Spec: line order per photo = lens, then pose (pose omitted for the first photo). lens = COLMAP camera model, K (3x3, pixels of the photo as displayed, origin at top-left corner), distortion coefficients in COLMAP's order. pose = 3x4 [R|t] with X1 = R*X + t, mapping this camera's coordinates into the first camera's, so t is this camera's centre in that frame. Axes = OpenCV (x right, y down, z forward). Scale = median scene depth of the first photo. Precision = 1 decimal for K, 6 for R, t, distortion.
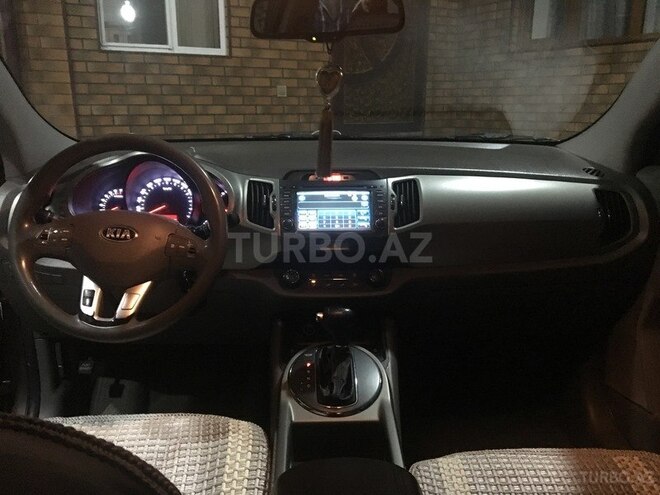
lens RADIAL K [[557.3, 0, 332.3], [0, 557.3, 250.1], [0, 0, 1]] dist [0.015316, -0.006587]
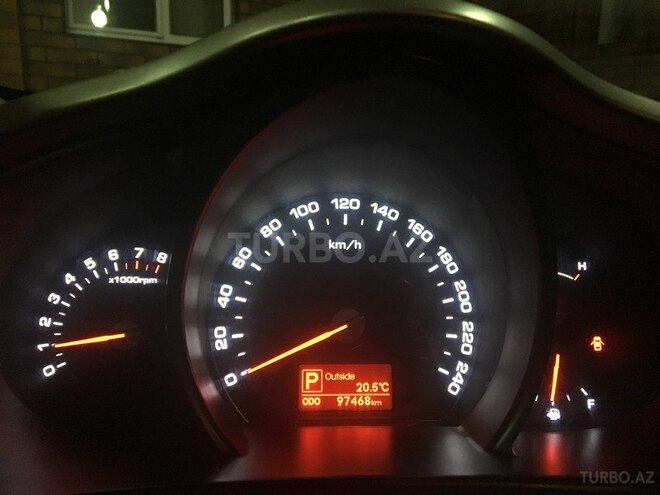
lens RADIAL K [[557.3, 0, 328.1], [0, 557.3, 244.6], [0, 0, 1]] dist [0.015316, -0.006587]
pose [[0.998644, 0.002398, 0.051995, -0.107960], [0.000733, 0.998190, -0.060130, -0.033098], [-0.052045, 0.060086, 0.996835, 0.265856]]
